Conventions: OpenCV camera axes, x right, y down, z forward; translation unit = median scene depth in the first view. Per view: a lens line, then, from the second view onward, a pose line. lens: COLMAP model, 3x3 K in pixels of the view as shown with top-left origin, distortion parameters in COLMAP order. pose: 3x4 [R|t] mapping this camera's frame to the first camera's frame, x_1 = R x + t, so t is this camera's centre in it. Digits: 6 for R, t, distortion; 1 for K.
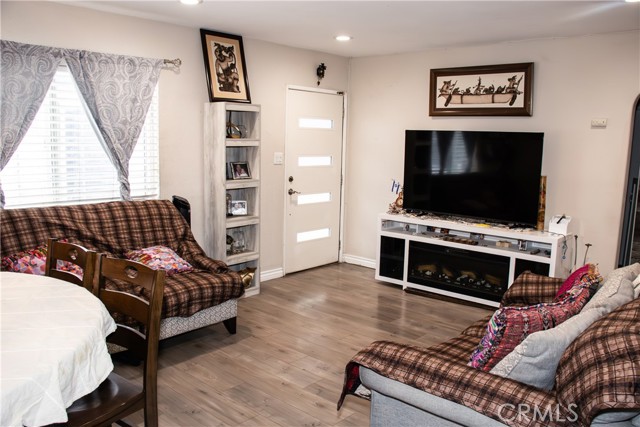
lens RADIAL K [[520.2, 0, 324.6], [0, 520.2, 212.9], [0, 0, 1]] dist [-0.180751, 0.149342]
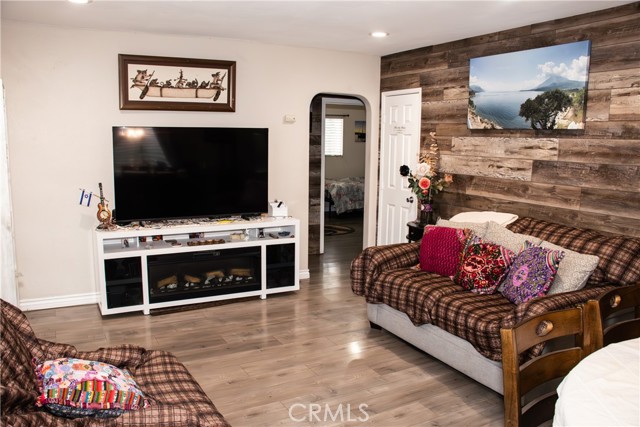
lens RADIAL K [[520.2, 0, 320.0], [0, 520.2, 215.1], [0, 0, 1]] dist [-0.180751, 0.149342]
pose [[0.333819, -0.158430, 0.929228, -0.517855], [0.124533, 0.984547, 0.123124, -0.082619], [-0.934375, 0.074619, 0.348390, 0.436463]]
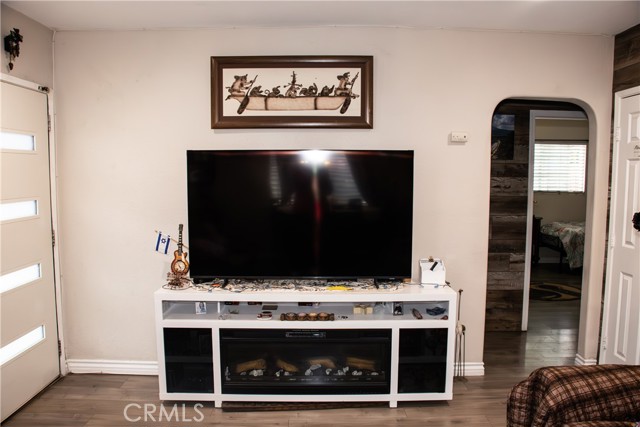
lens RADIAL K [[520.2, 0, 322.1], [0, 520.2, 219.2], [0, 0, 1]] dist [-0.180751, 0.149342]
pose [[0.735431, -0.086374, 0.672072, -0.146534], [0.109676, 0.993937, 0.007723, -0.068613], [-0.668664, 0.068030, 0.740446, 0.461036]]
